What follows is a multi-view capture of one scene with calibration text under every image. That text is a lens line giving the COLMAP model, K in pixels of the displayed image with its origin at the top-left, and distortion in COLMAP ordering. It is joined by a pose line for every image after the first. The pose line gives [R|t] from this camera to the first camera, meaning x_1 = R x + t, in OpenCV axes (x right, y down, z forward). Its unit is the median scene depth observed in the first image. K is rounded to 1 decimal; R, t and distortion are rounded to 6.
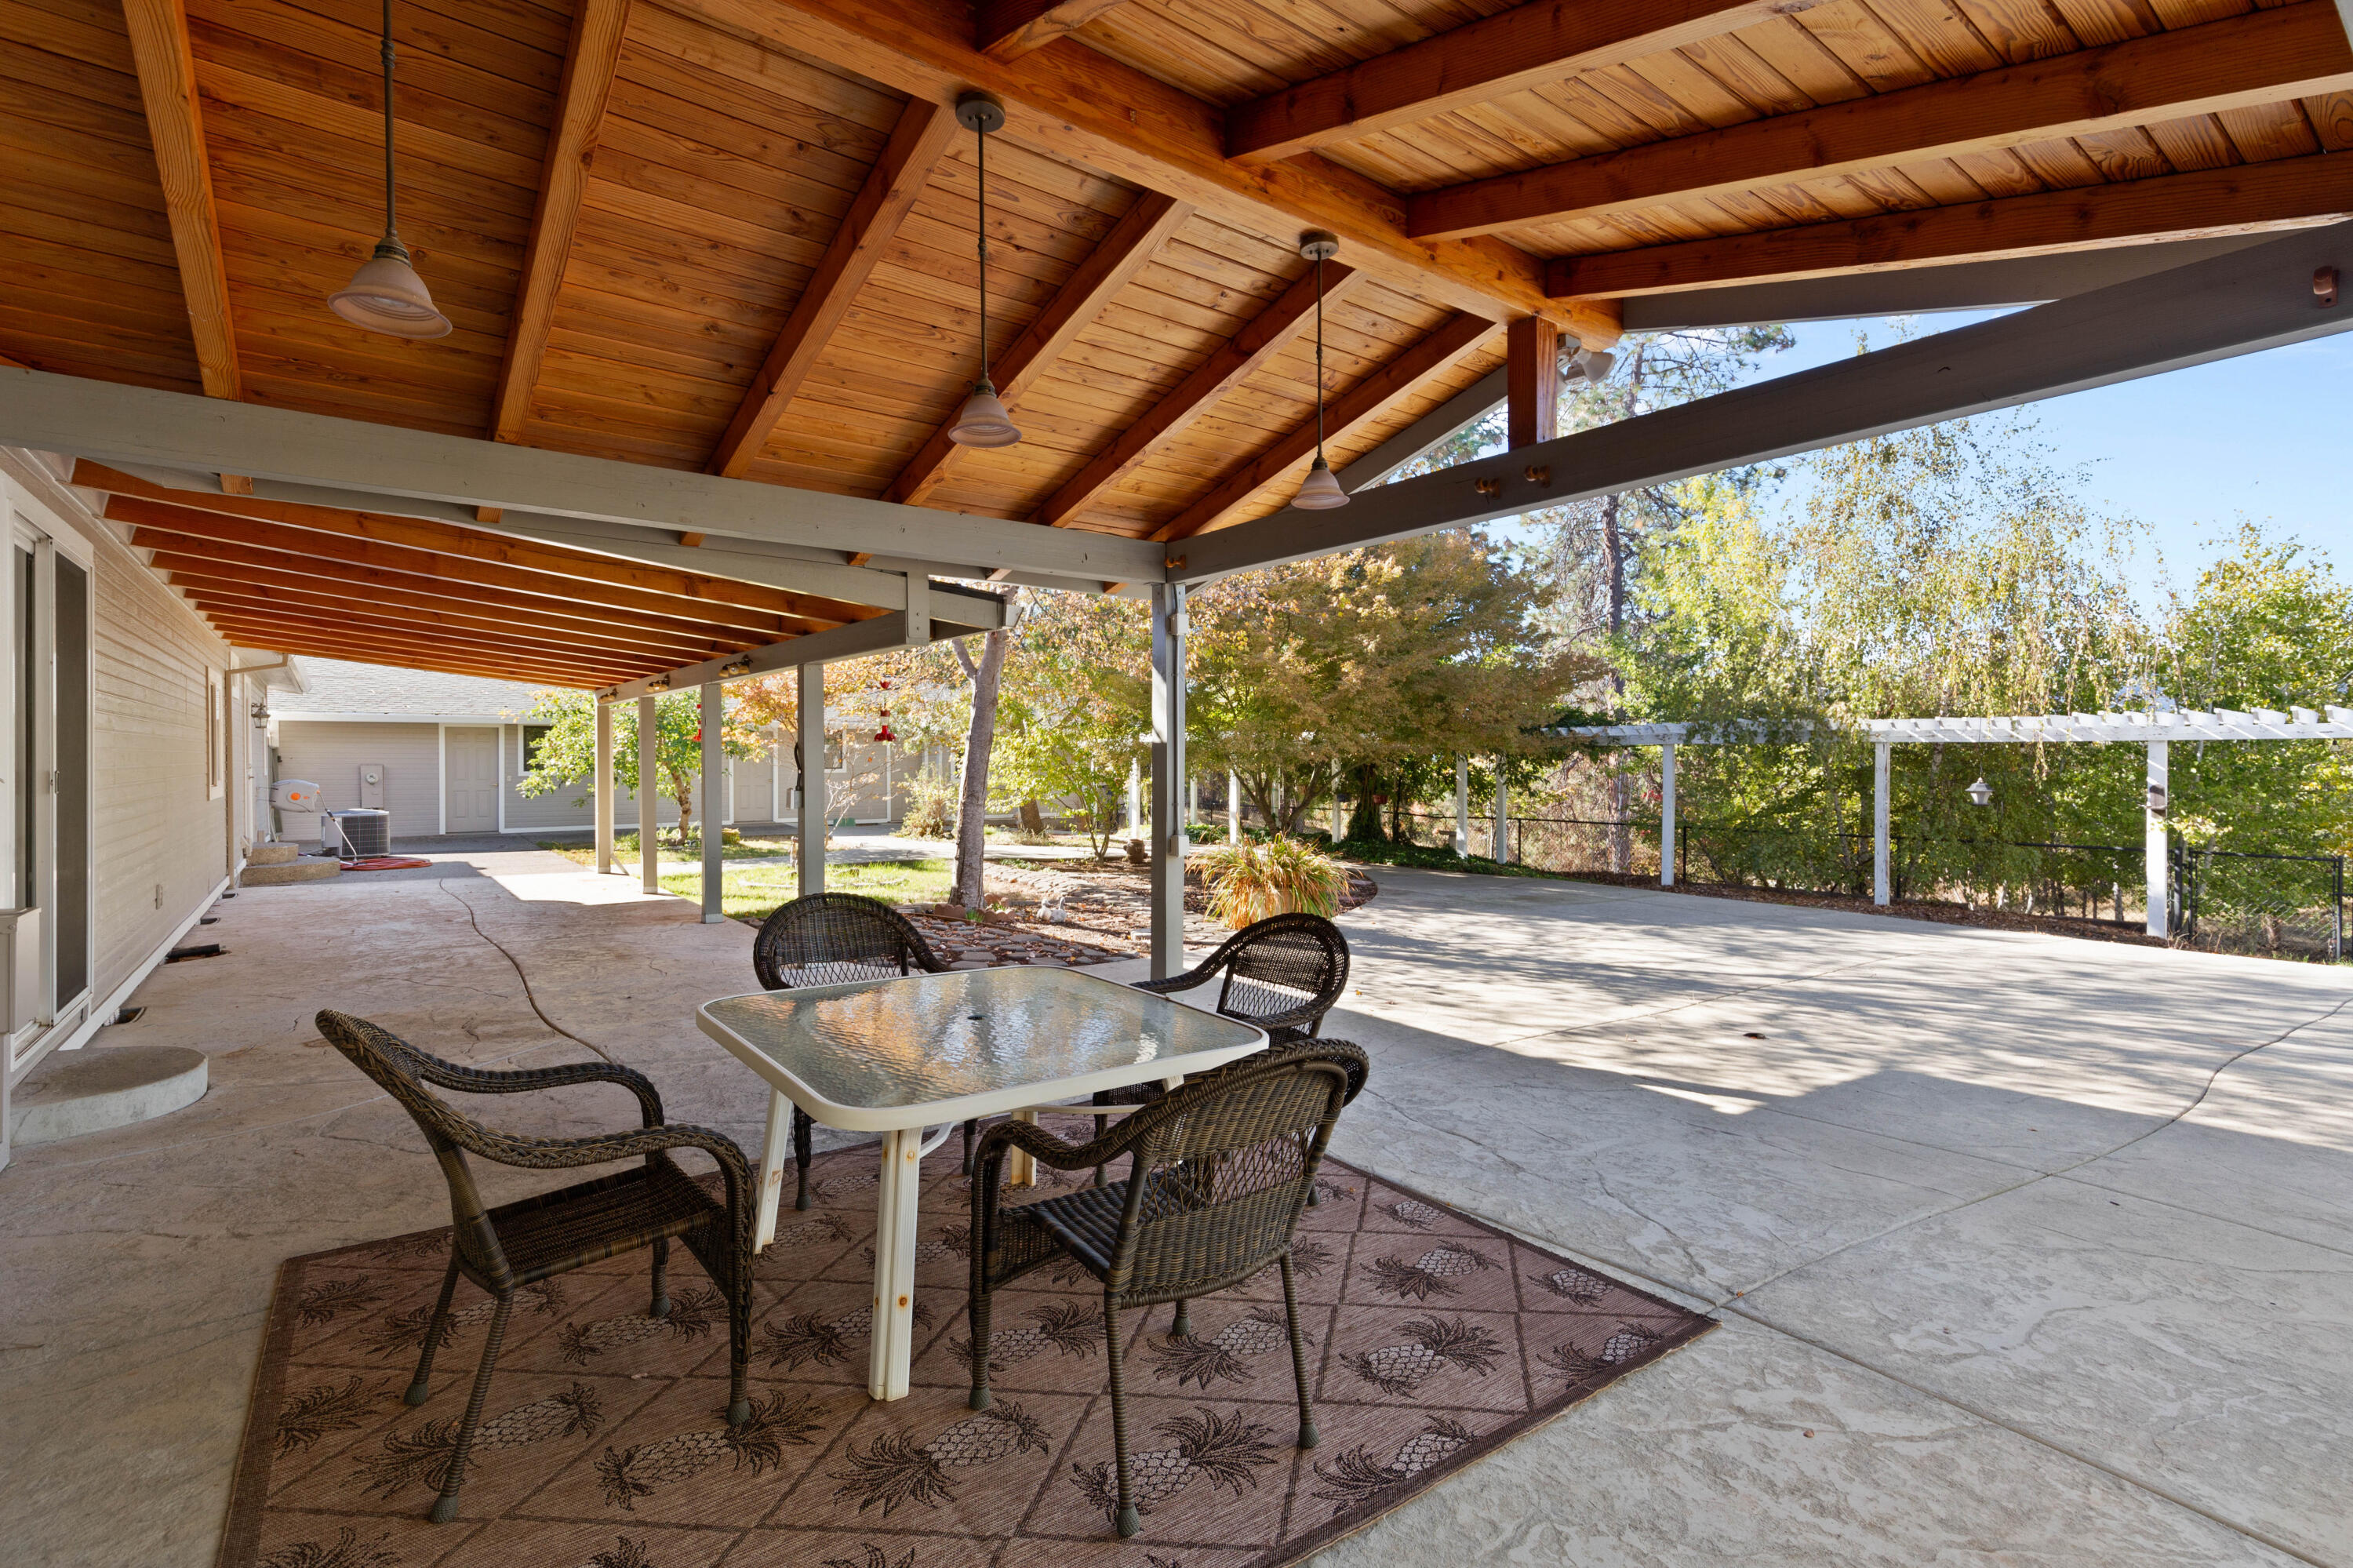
lens RADIAL K [[1085.4, 0, 1164.0], [0, 1085.4, 754.4], [0, 0, 1]] dist [0.011967, -0.000130]
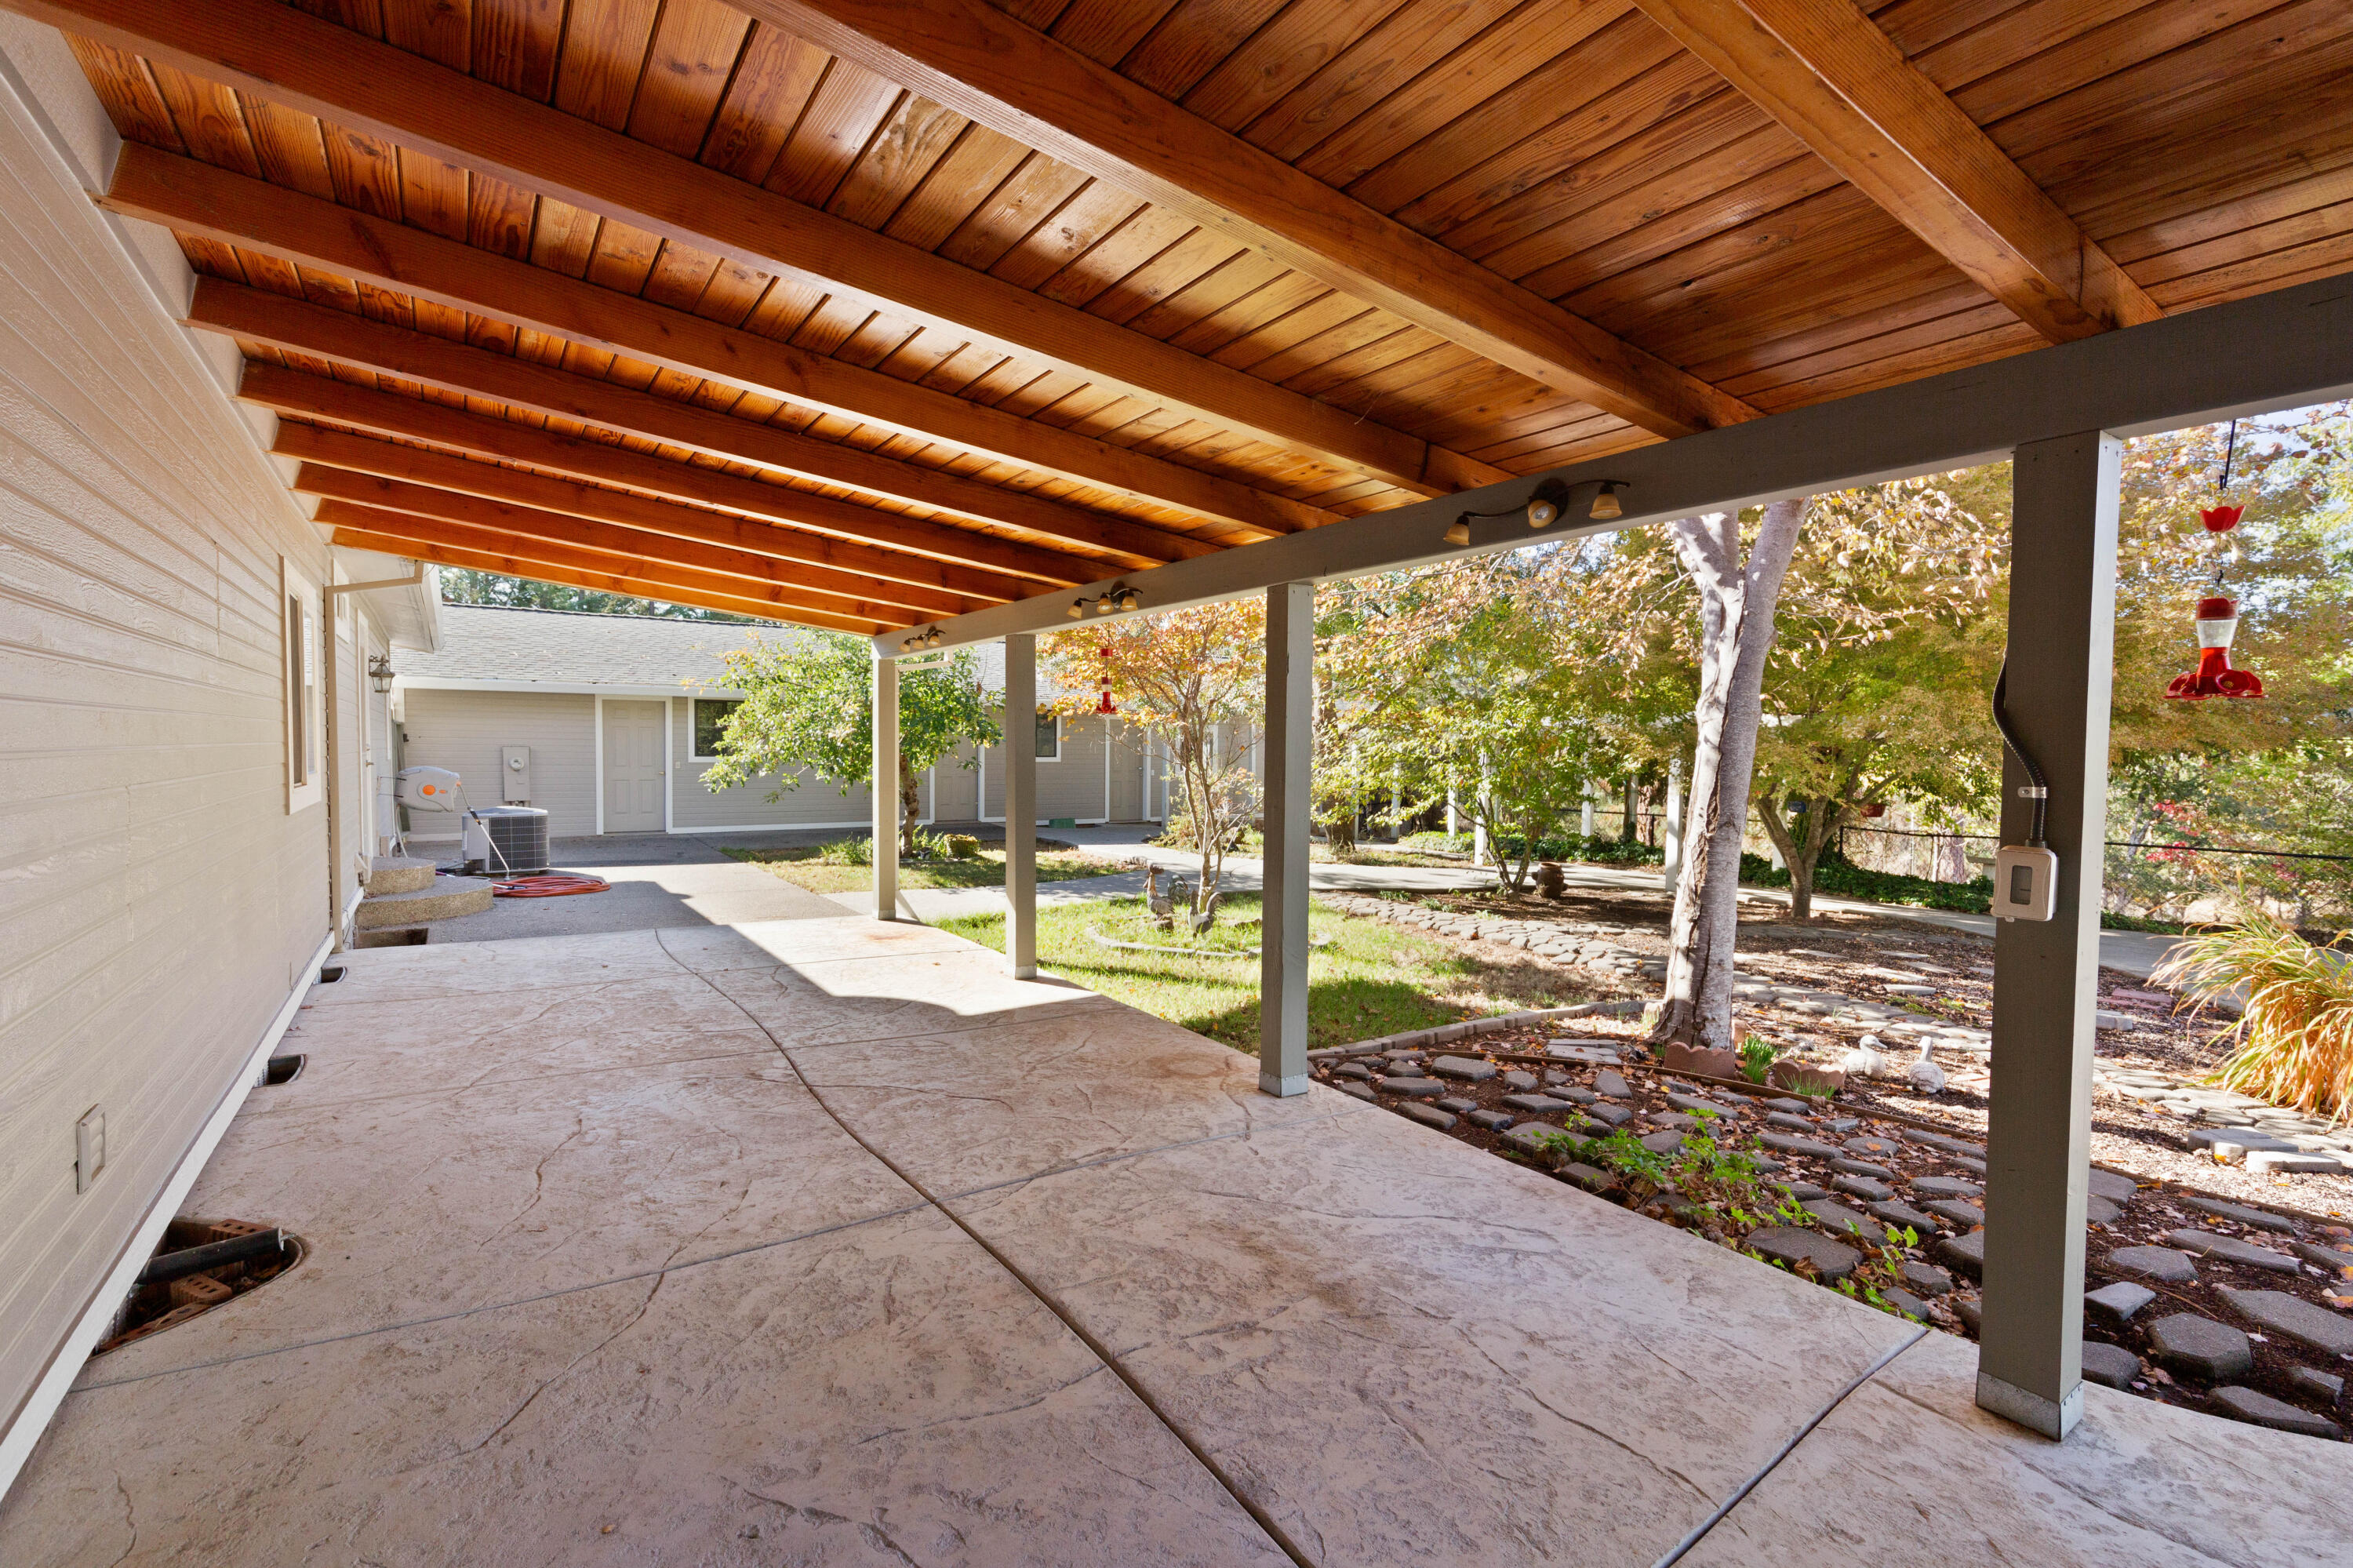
lens RADIAL K [[1071.2, 0, 1176.3], [0, 1071.2, 771.2], [0, 0, 1]] dist [0.009283, -0.000058]
pose [[0.998410, 0.013456, -0.054747, -0.255703], [-0.012046, 0.999589, 0.025999, 0.001710], [0.055075, -0.025298, 0.998162, 0.309844]]
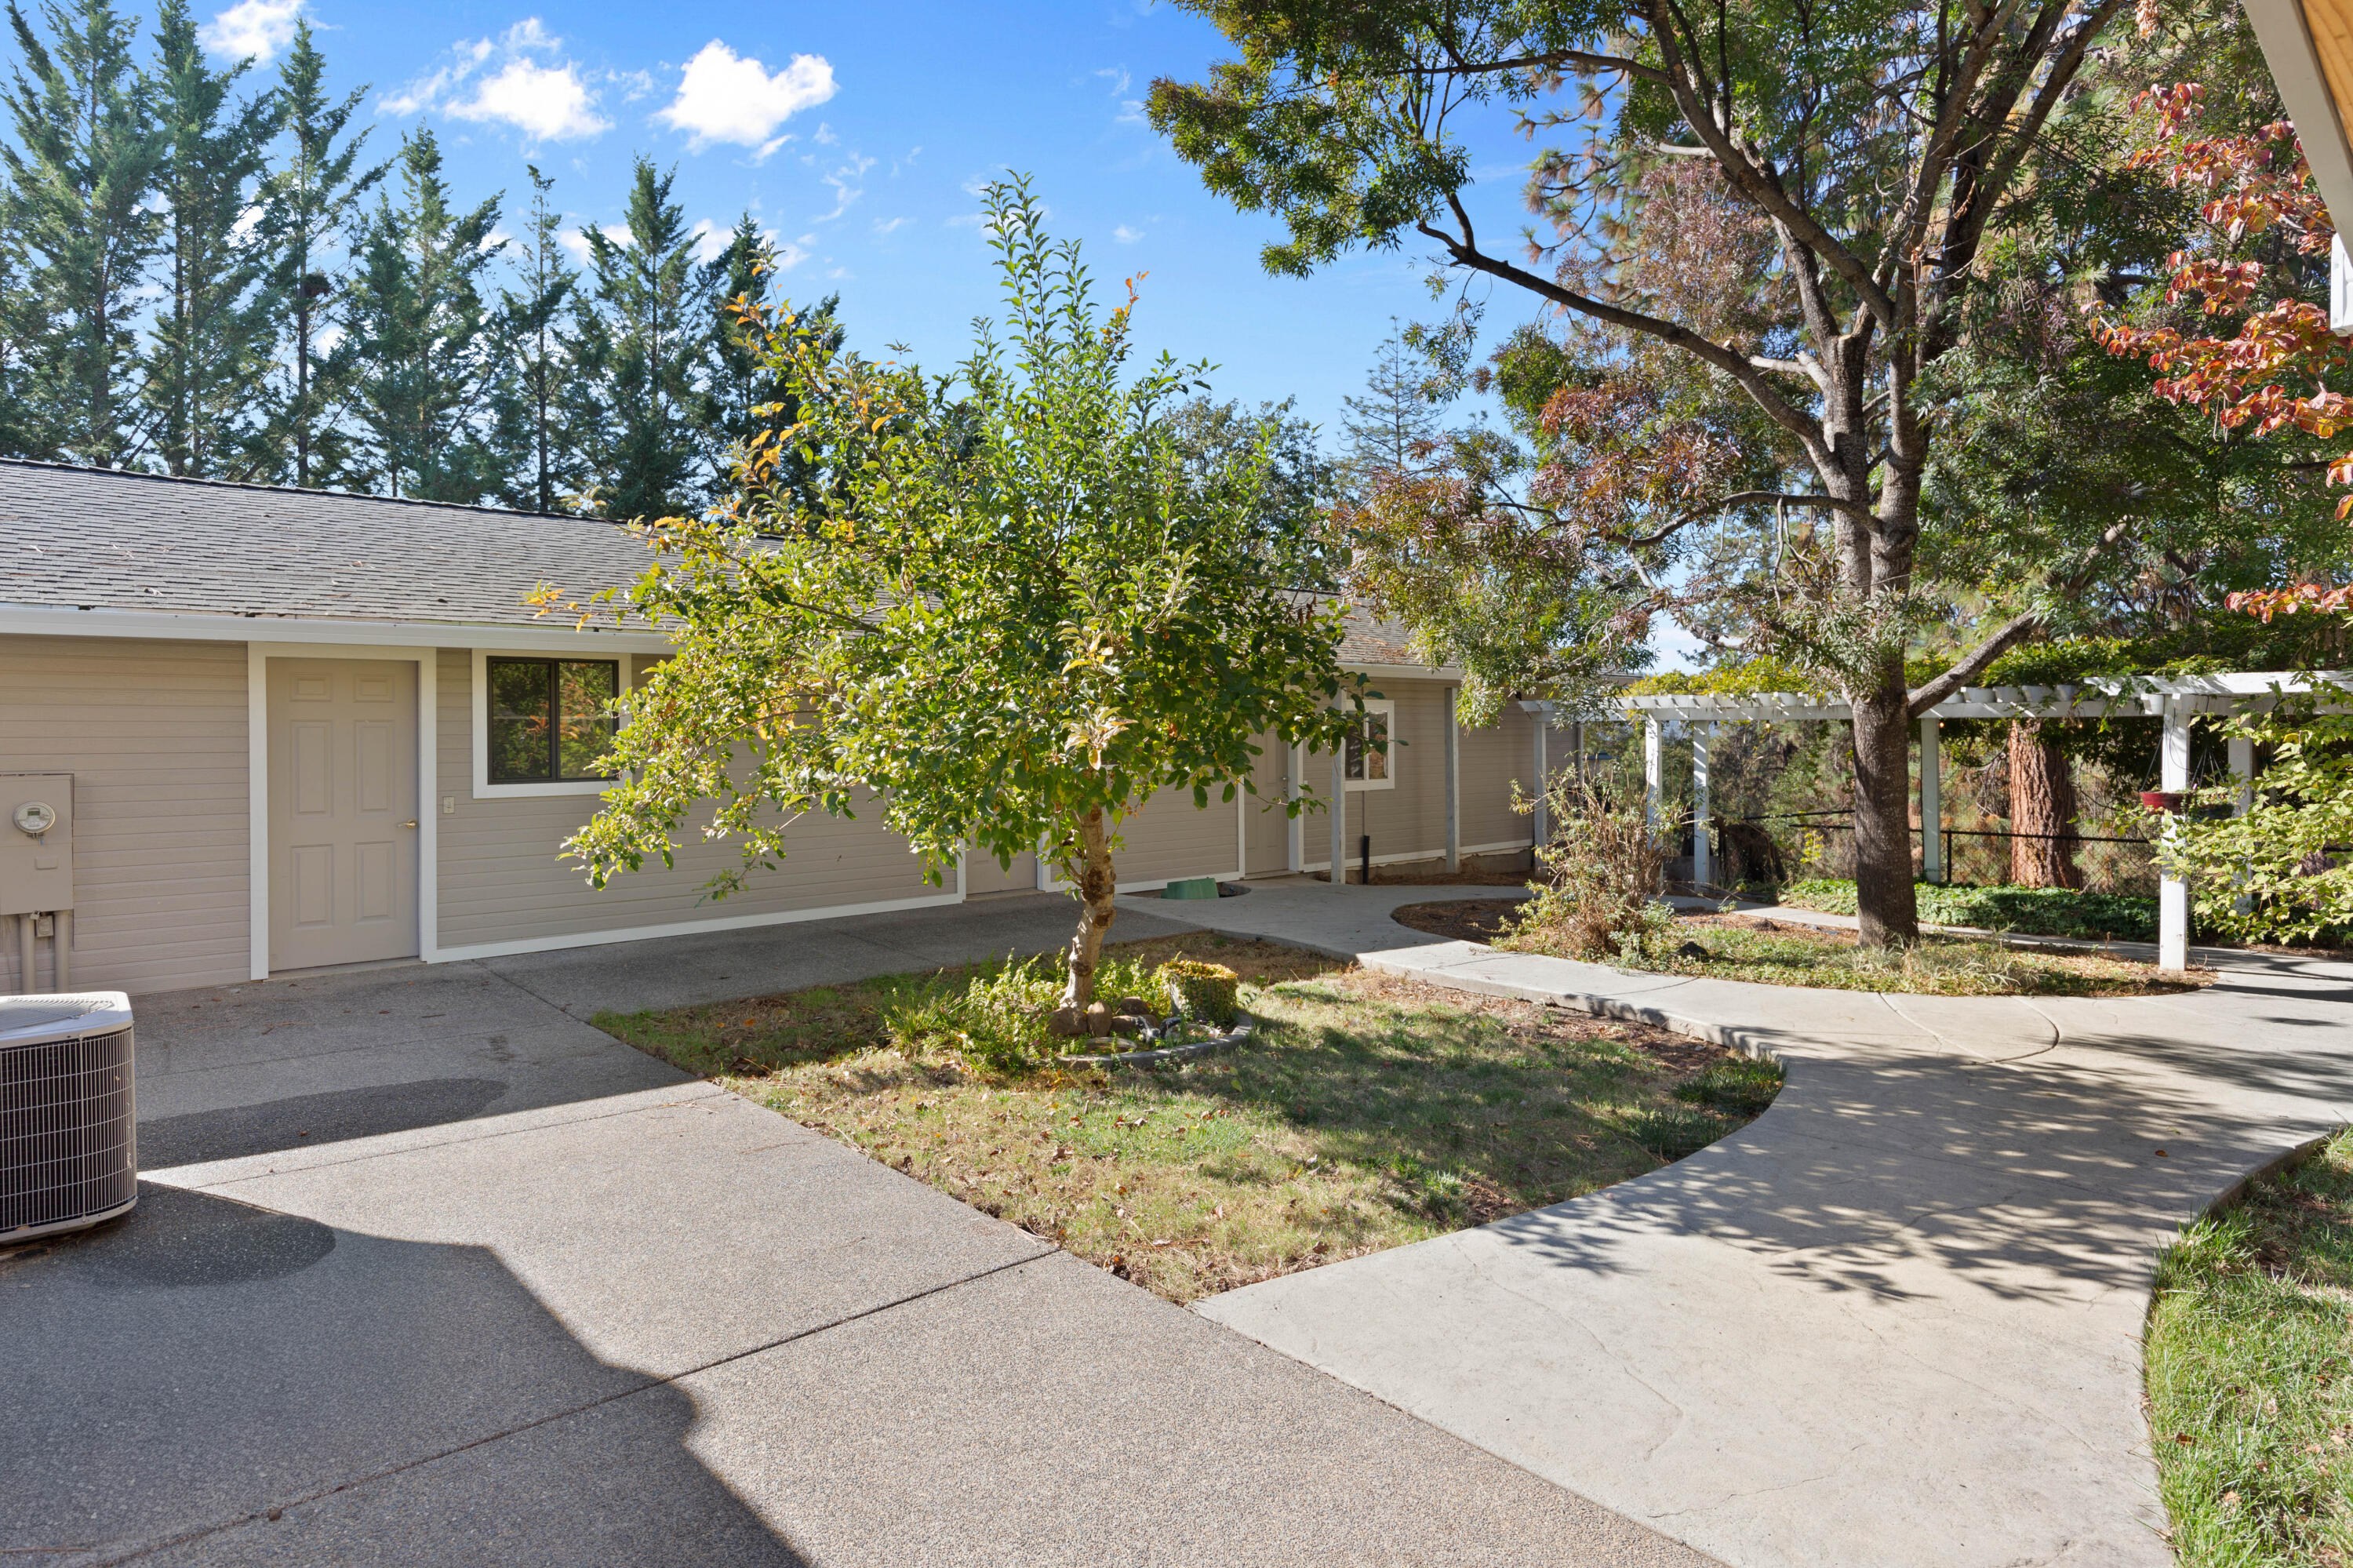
lens RADIAL K [[1296.5, 0, 1177.3], [0, 1296.5, 726.6], [0, 0, 1]] dist [0.000115, 0.000063]
pose [[0.994676, -0.003205, 0.103000, -0.544458], [0.003540, 0.999989, -0.003072, -0.002436], [-0.102989, 0.003420, 0.994677, 0.741249]]
